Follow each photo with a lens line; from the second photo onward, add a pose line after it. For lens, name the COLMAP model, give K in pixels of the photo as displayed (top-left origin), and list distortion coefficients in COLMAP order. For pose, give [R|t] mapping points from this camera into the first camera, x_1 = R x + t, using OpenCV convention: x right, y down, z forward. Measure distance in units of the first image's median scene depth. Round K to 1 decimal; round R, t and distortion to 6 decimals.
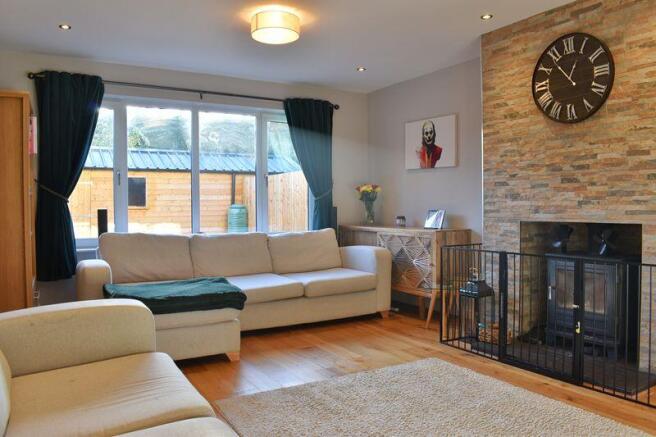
lens RADIAL K [[501.8, 0, 317.3], [0, 501.8, 218.8], [0, 0, 1]] dist [-0.094943, 0.008010]
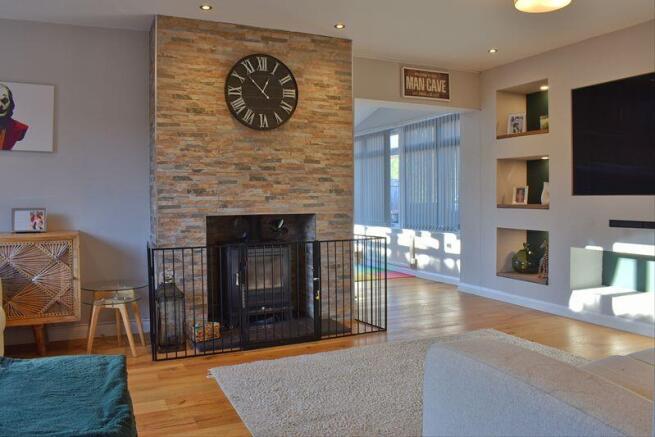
lens RADIAL K [[514.1, 0, 338.4], [0, 514.1, 212.5], [0, 0, 1]] dist [-0.101158, 0.002673]
pose [[0.069509, -0.022693, 0.997323, -0.682132], [0.030081, 0.999334, 0.020642, -0.017412], [-0.997128, 0.028565, 0.070145, 0.715017]]
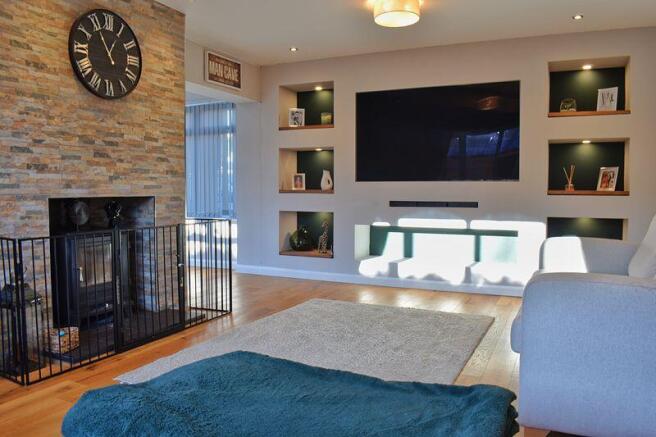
lens RADIAL K [[501.8, 0, 317.3], [0, 501.8, 218.8], [0, 0, 1]] dist [-0.094943, 0.008010]
pose [[-0.559843, -0.040141, 0.827626, -0.560931], [0.022681, 0.997709, 0.063733, -0.002694], [-0.828288, 0.054452, -0.557650, 1.186780]]
